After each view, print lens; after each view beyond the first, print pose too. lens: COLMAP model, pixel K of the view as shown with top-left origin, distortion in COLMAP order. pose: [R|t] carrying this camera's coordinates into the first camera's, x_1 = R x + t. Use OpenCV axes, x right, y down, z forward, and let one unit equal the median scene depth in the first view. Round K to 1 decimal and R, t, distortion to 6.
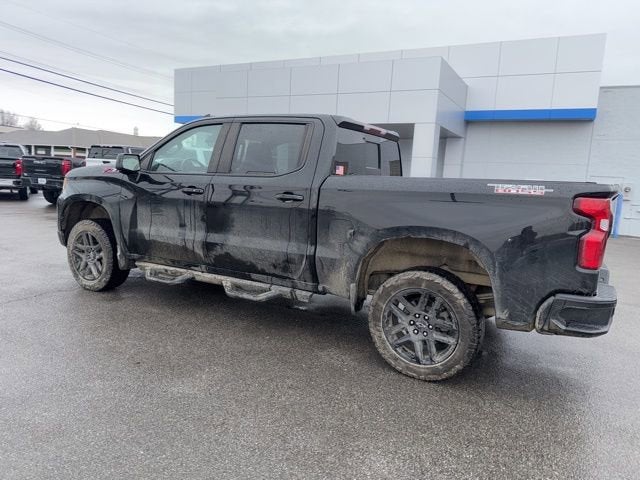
lens RADIAL K [[455.2, 0, 340.6], [0, 455.2, 229.0], [0, 0, 1]] dist [0.076798, -0.105041]
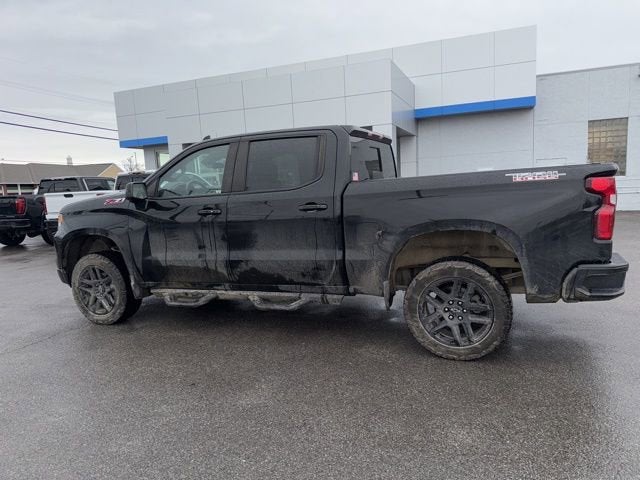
lens RADIAL K [[461.4, 0, 320.0], [0, 461.4, 240.0], [0, 0, 1]] dist [0.079300, -0.108740]
pose [[0.987517, -0.117438, 0.104973, -0.217007], [0.116796, 0.993080, 0.012264, -0.006424], [-0.105687, 0.000150, 0.994399, -0.055285]]
